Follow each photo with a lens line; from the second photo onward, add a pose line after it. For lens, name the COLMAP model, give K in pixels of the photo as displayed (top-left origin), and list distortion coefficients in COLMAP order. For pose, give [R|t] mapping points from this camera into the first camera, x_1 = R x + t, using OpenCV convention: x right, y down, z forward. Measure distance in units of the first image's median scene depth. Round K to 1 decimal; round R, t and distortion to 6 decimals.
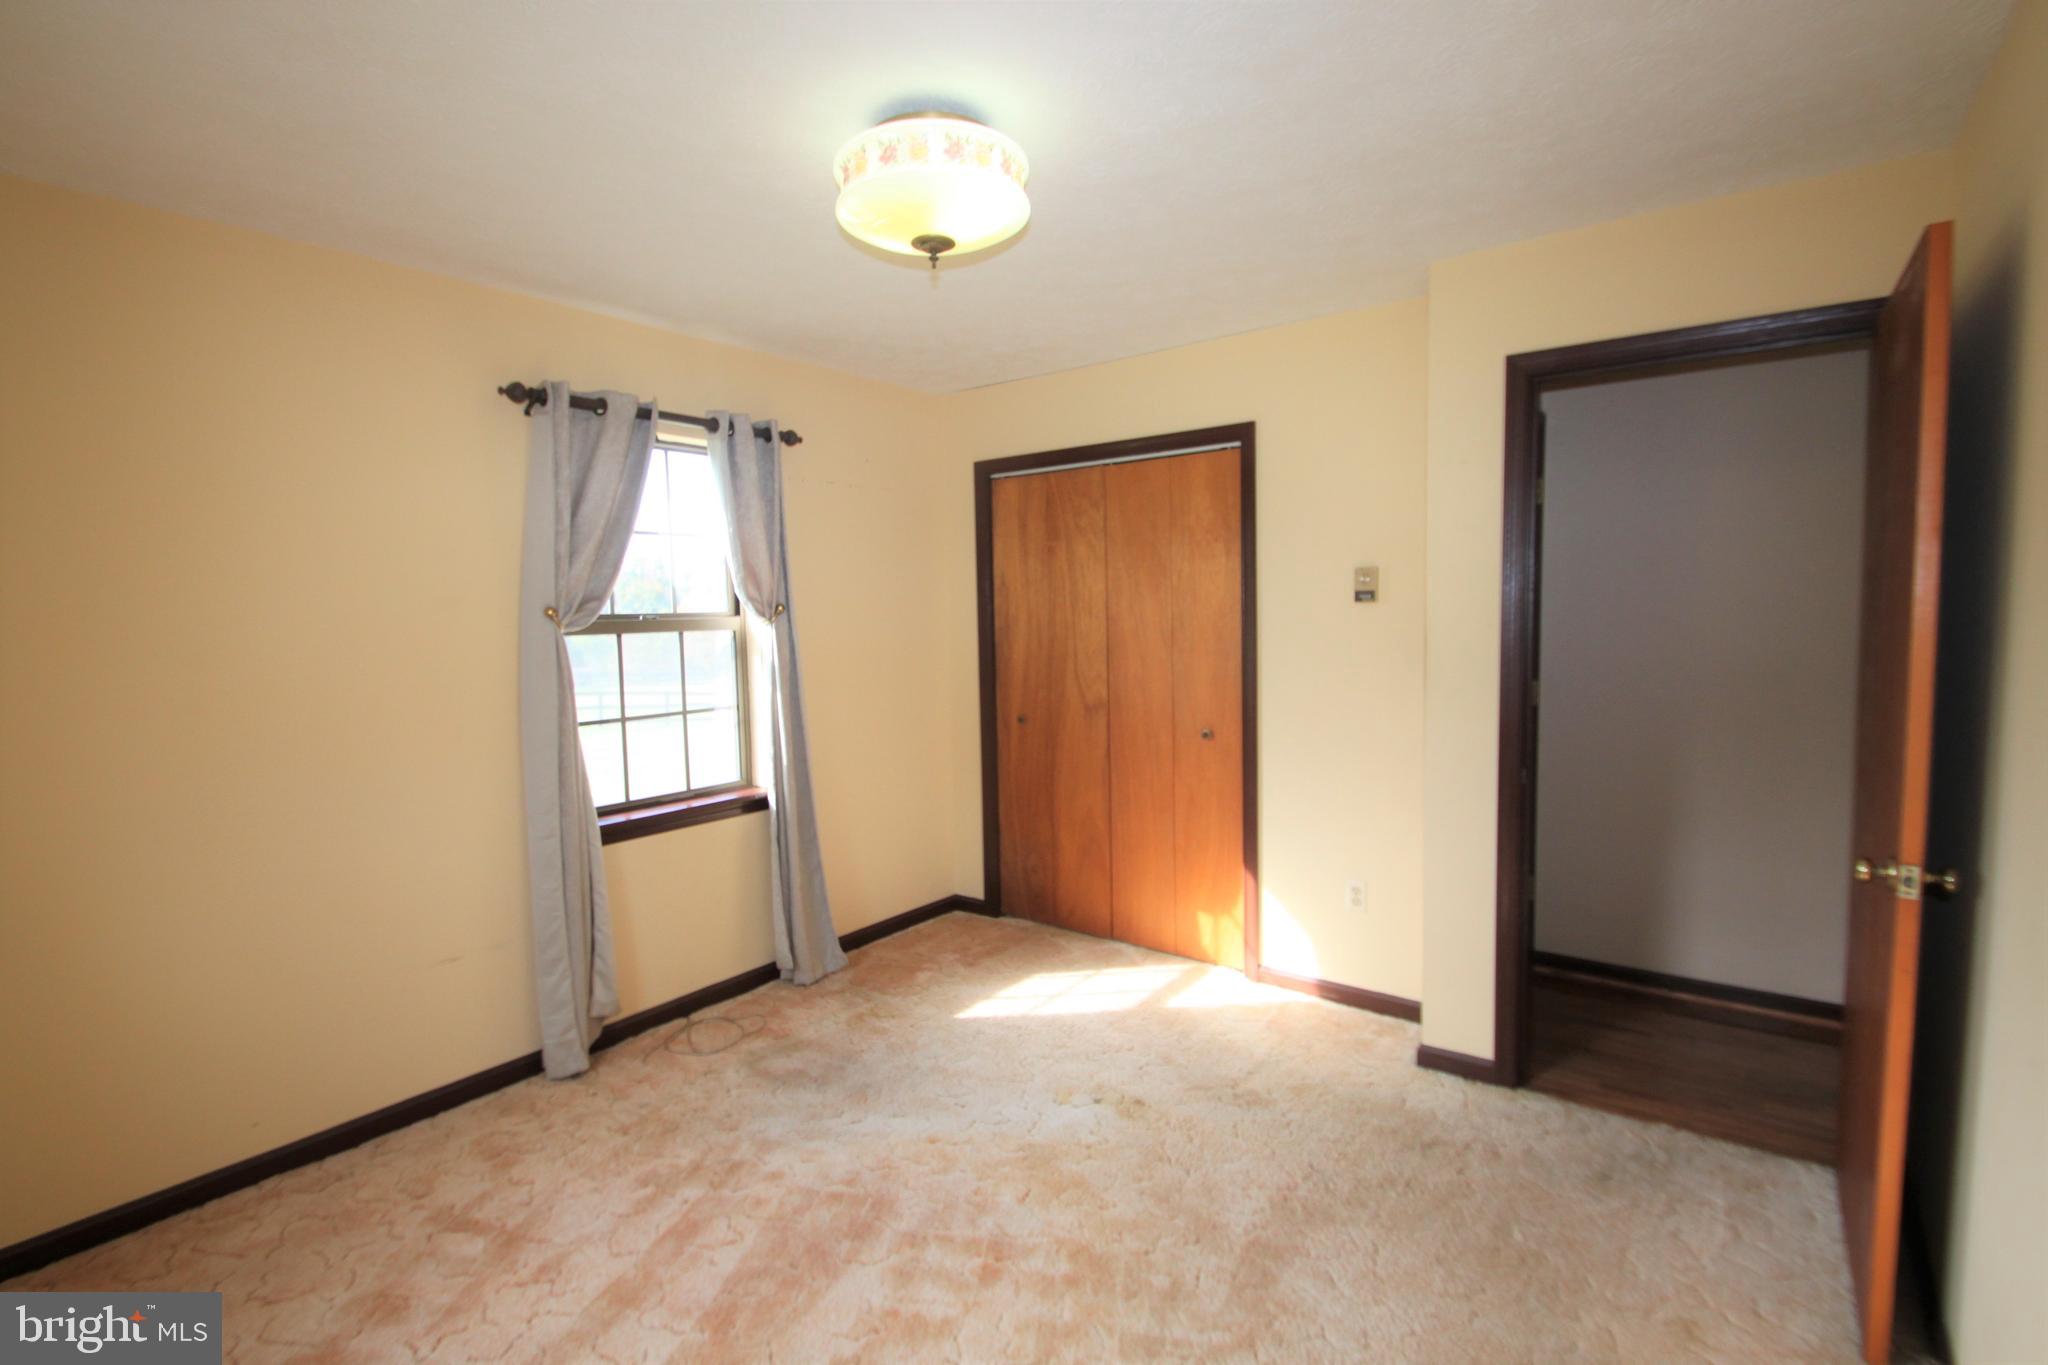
lens RADIAL K [[943.4, 0, 1025.7], [0, 943.4, 671.9], [0, 0, 1]] dist [0.007472, -0.012602]
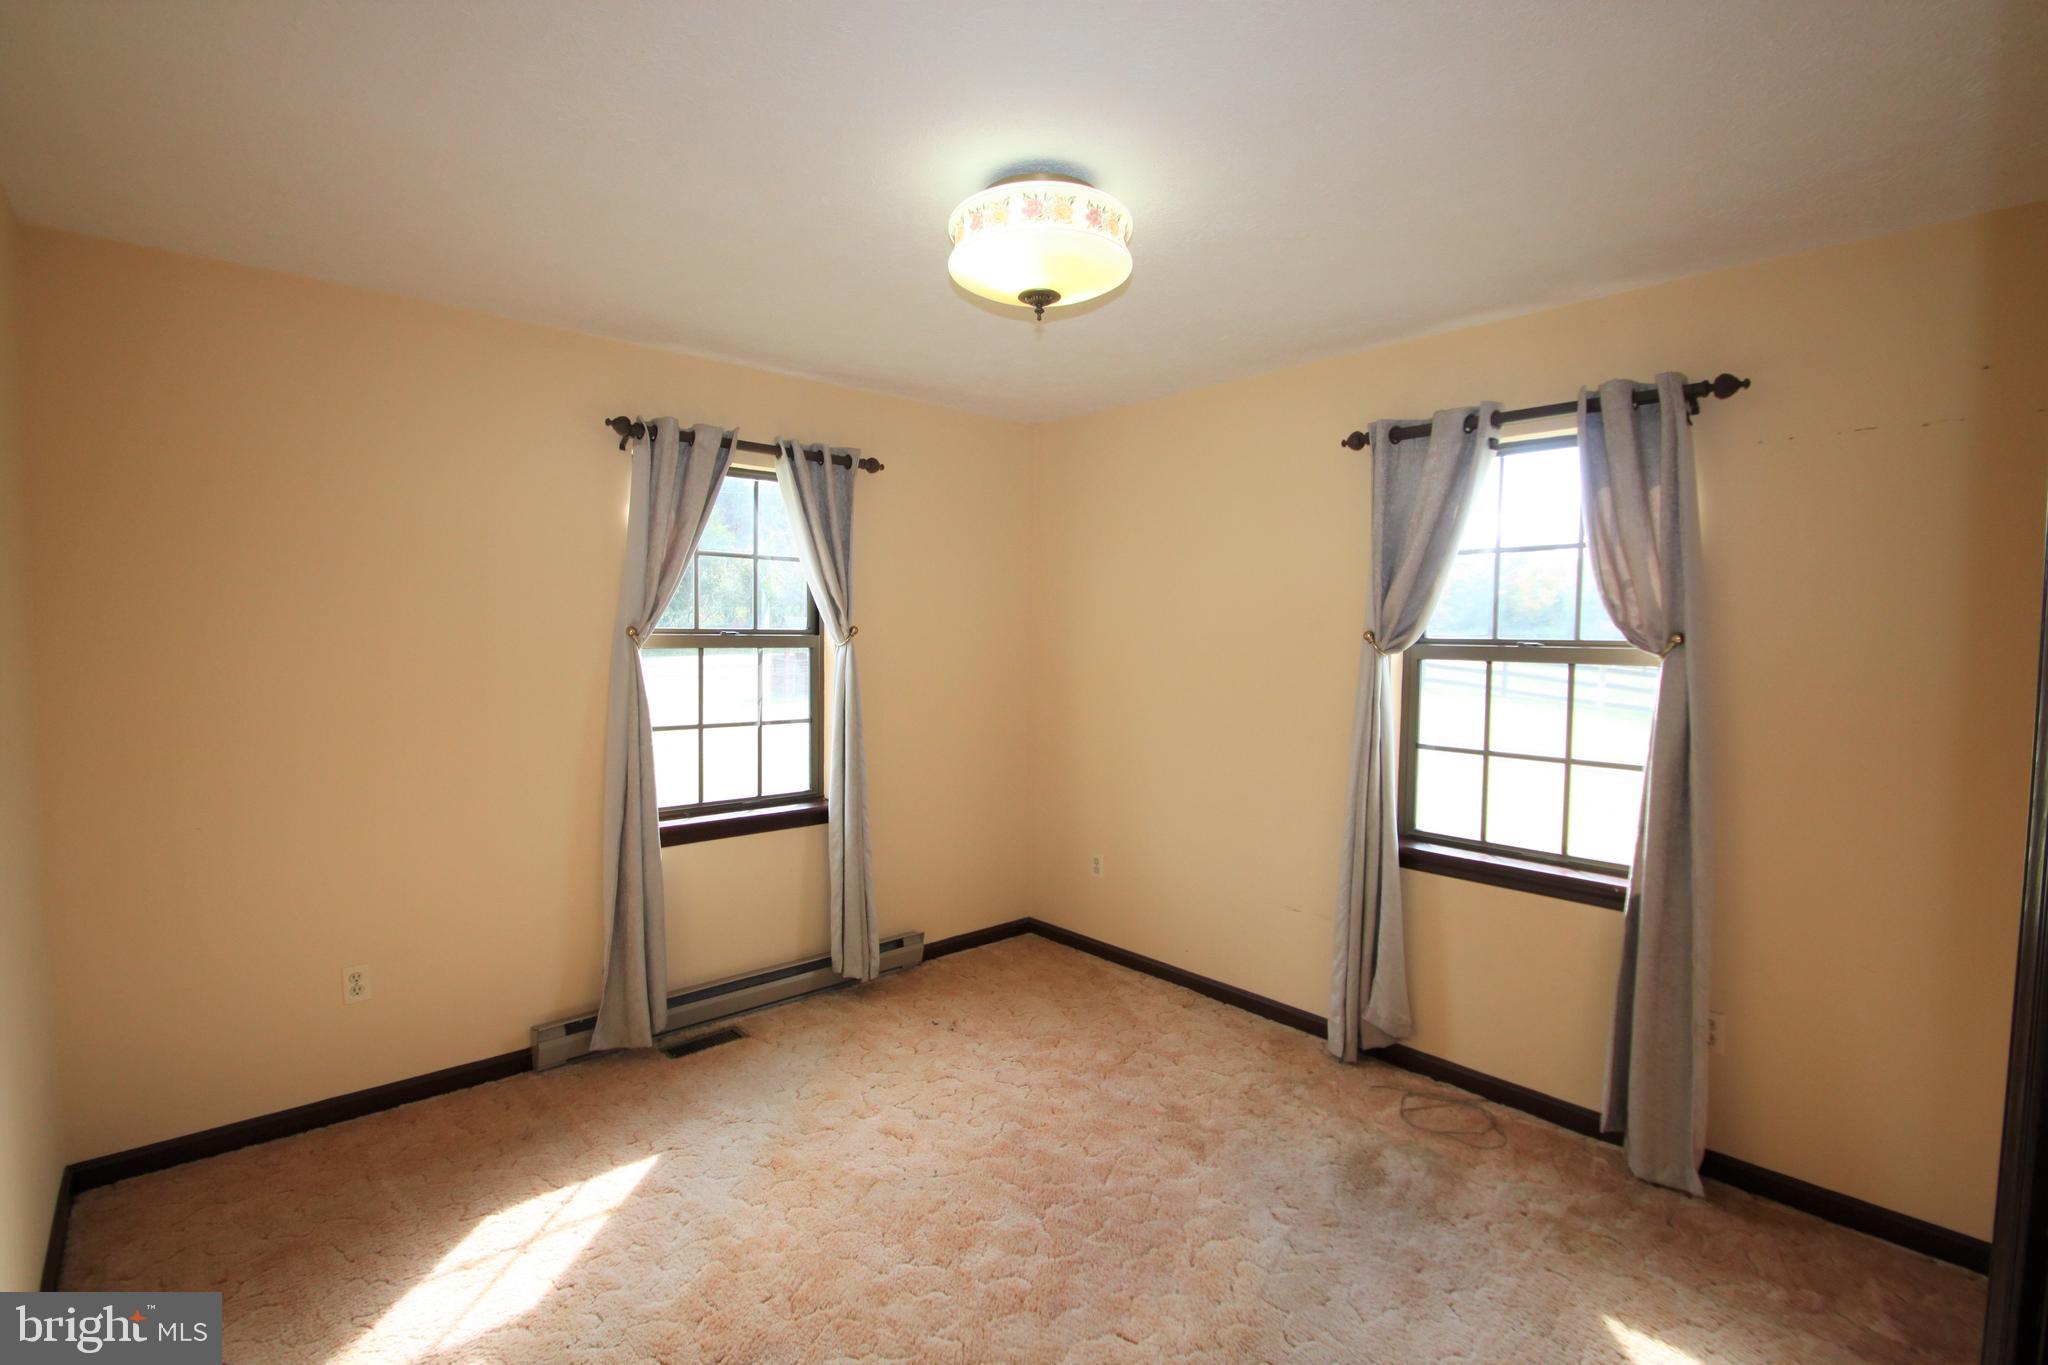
lens RADIAL K [[943.4, 0, 1015.5], [0, 943.4, 689.6], [0, 0, 1]] dist [0.007472, -0.012602]
pose [[-0.187497, 0.081920, -0.978843, 0.578947], [-0.075432, 0.992373, 0.097501, -0.068865], [0.979365, 0.092118, -0.179887, 0.730311]]
